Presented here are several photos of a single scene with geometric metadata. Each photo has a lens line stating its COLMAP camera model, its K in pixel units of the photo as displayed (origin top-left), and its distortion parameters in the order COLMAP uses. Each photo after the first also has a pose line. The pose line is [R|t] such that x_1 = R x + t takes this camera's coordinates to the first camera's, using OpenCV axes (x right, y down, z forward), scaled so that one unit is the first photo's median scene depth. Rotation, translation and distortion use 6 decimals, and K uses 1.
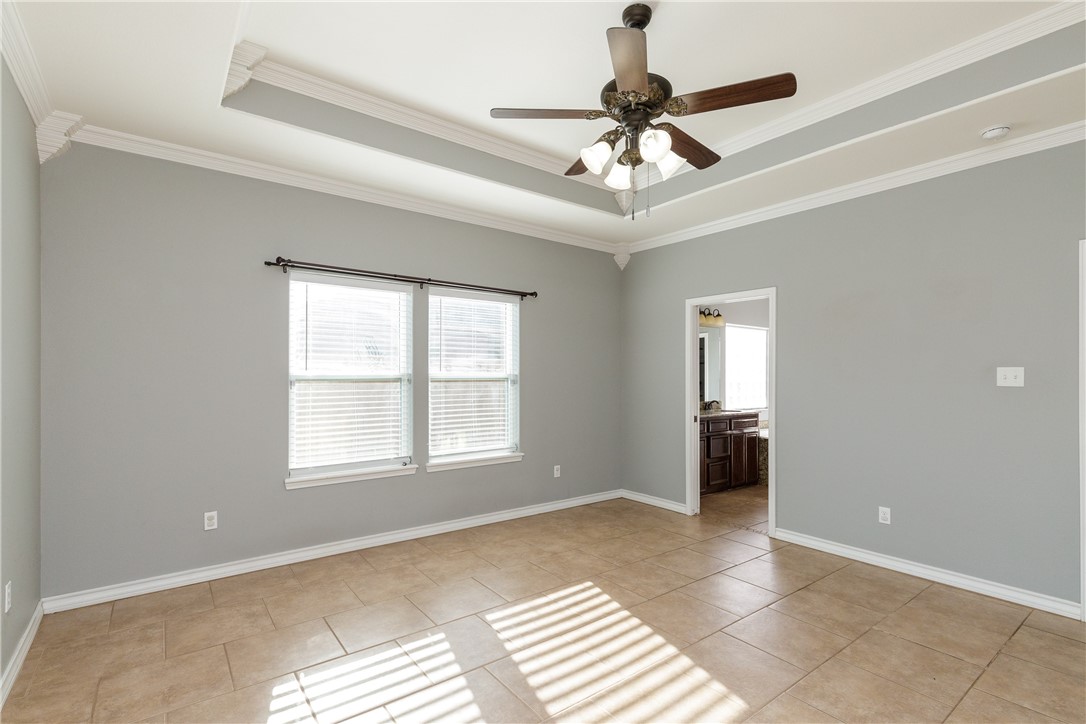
lens RADIAL K [[505.4, 0, 543.0], [0, 505.4, 362.0], [0, 0, 1]] dist [0.001247, 0.000477]
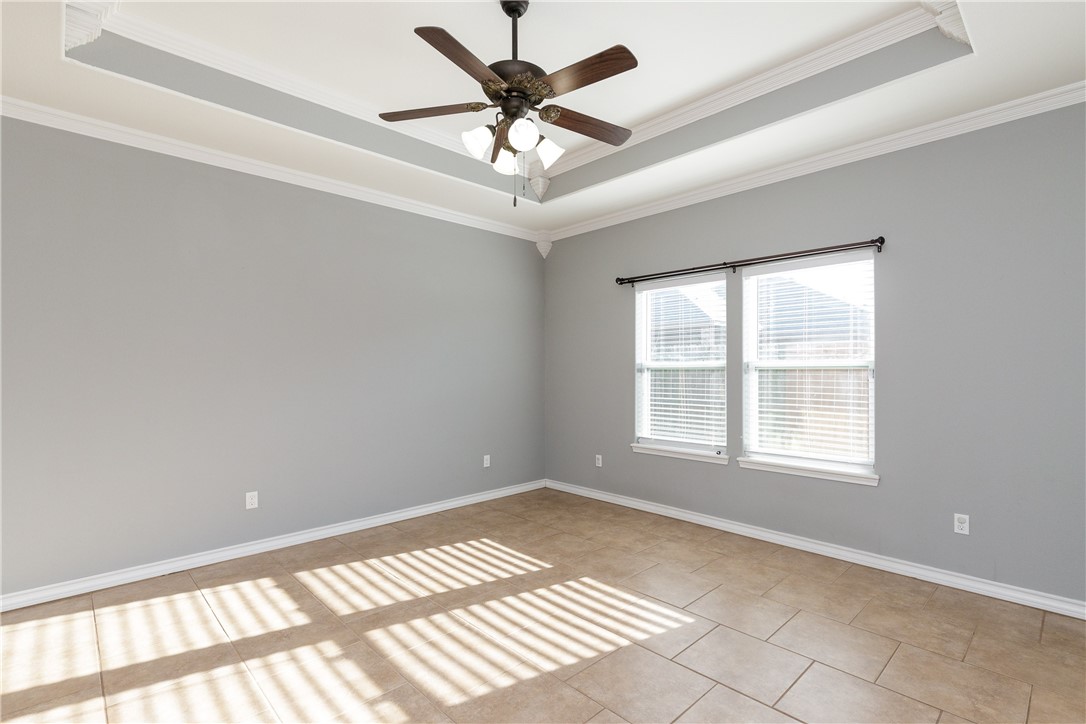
lens RADIAL K [[502.6, 0, 525.7], [0, 502.6, 363.2], [0, 0, 1]] dist [0.002215, -0.000152]
pose [[0.098898, -0.009465, -0.995053, 0.720362], [0.030587, 0.999511, -0.006467, 0.020570], [0.994627, -0.029796, 0.099139, 0.557897]]
